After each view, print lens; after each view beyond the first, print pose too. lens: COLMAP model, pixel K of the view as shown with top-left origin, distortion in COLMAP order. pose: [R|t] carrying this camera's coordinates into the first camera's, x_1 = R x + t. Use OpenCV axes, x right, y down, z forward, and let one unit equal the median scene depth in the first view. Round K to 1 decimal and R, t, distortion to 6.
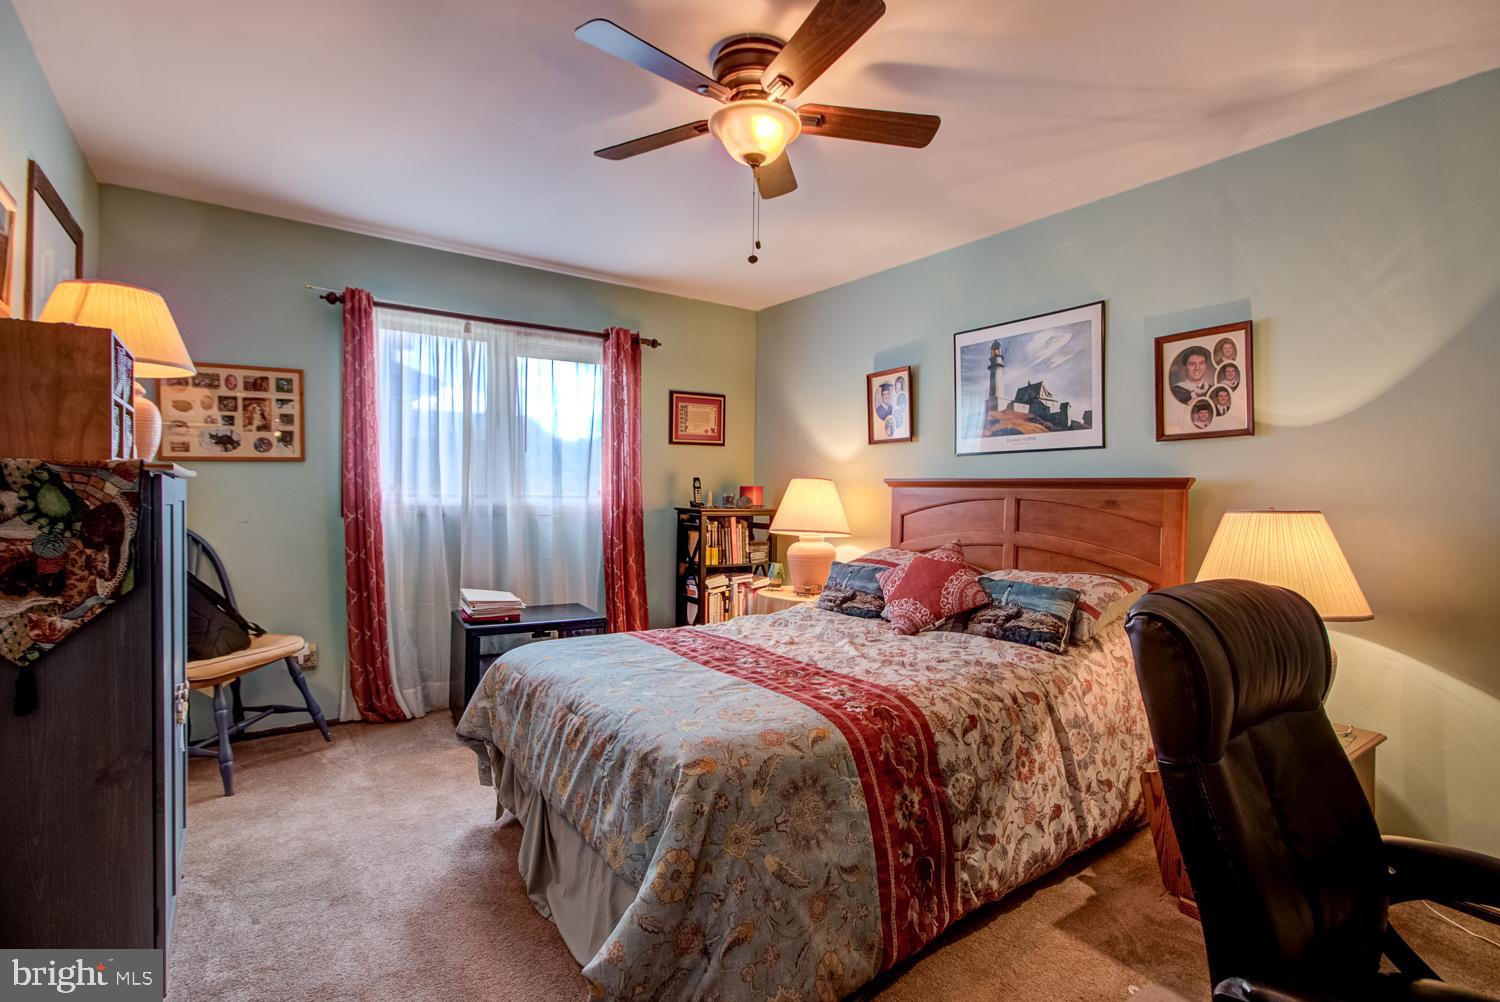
lens RADIAL K [[700.1, 0, 752.4], [0, 700.1, 496.4], [0, 0, 1]] dist [-0.013299, 0.009402]
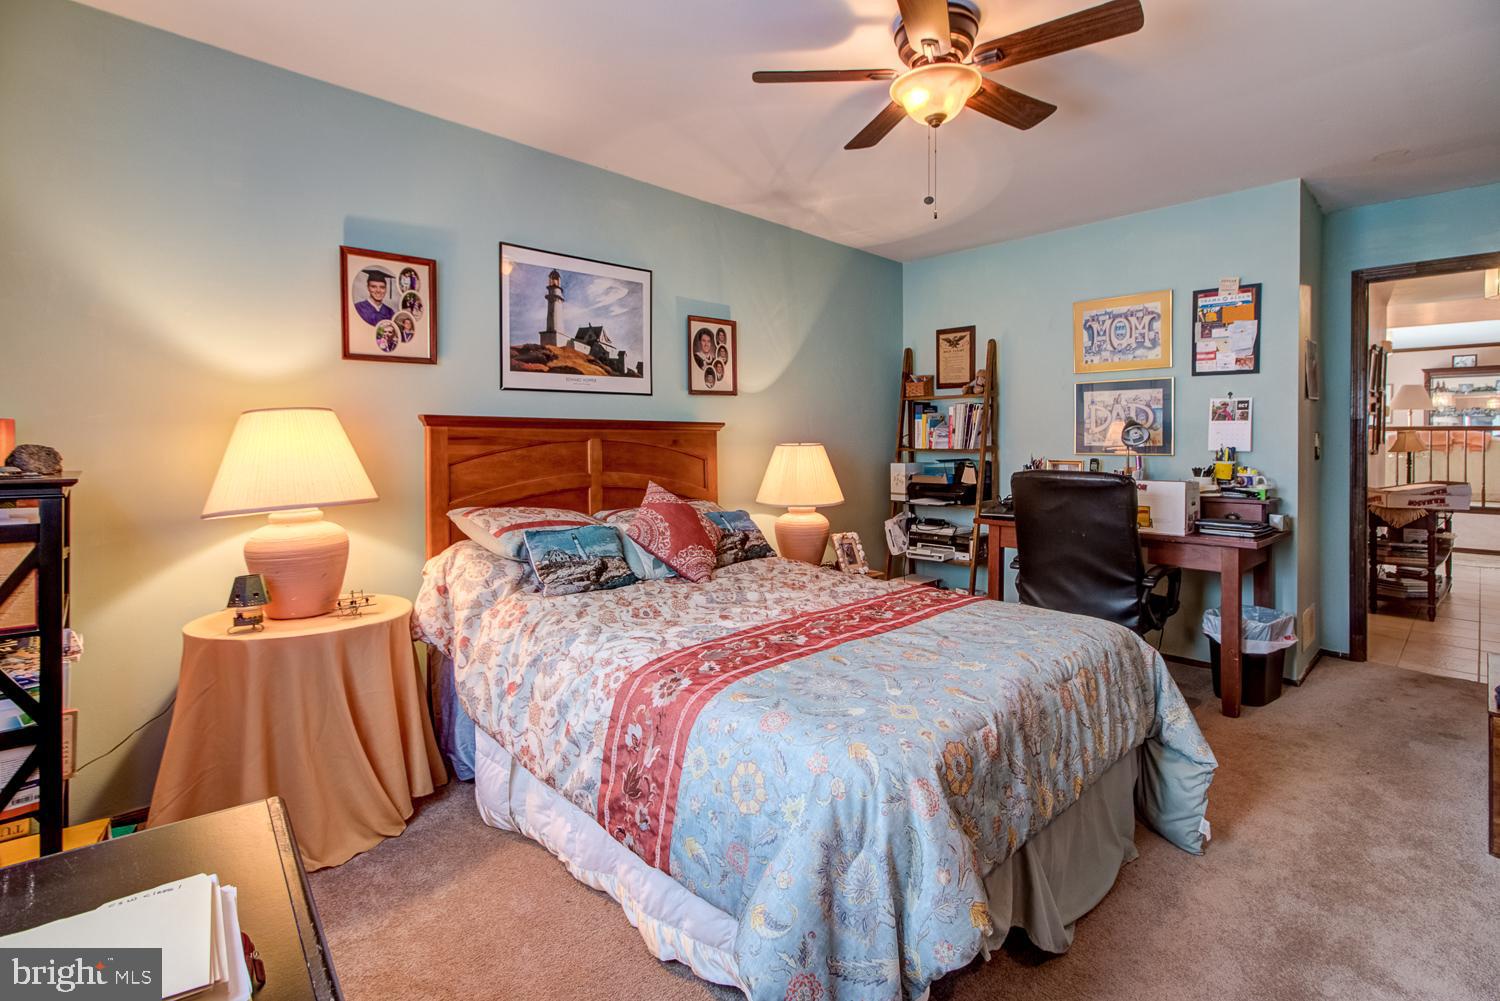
lens RADIAL K [[700.1, 0, 786.5], [0, 700.1, 430.7], [0, 0, 1]] dist [-0.013299, 0.009402]
pose [[-0.140825, -0.002237, 0.990032, -0.668853], [0.000337, 0.999997, 0.002307, -0.012439], [-0.990034, 0.000658, -0.140824, 0.899742]]
